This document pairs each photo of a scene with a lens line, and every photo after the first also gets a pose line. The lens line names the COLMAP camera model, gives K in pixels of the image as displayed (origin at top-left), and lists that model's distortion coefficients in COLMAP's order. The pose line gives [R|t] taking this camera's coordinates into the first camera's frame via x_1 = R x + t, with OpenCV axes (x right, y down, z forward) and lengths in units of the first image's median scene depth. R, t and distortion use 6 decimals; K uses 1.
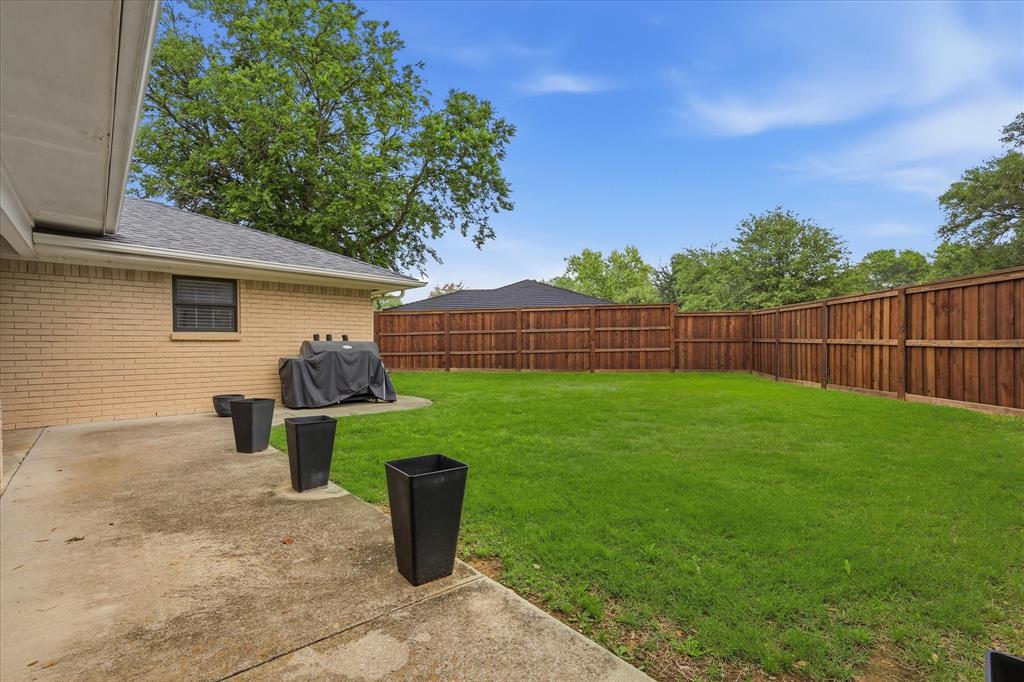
lens RADIAL K [[456.6, 0, 512.6], [0, 456.6, 343.5], [0, 0, 1]] dist [0.004172, -0.000923]
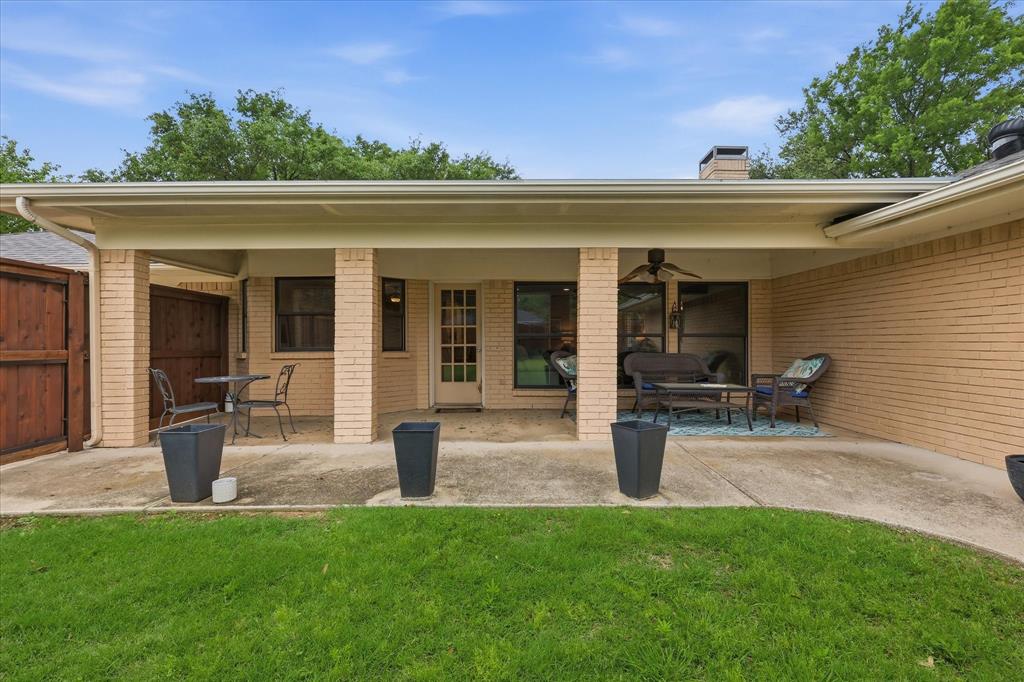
lens RADIAL K [[456.6, 0, 519.1], [0, 456.6, 341.2], [0, 0, 1]] dist [0.004172, -0.000923]
pose [[-0.674192, 0.004701, -0.738541, 0.070417], [0.004439, 0.999987, 0.002313, -0.010123], [0.738543, -0.001719, -0.674204, 0.951027]]
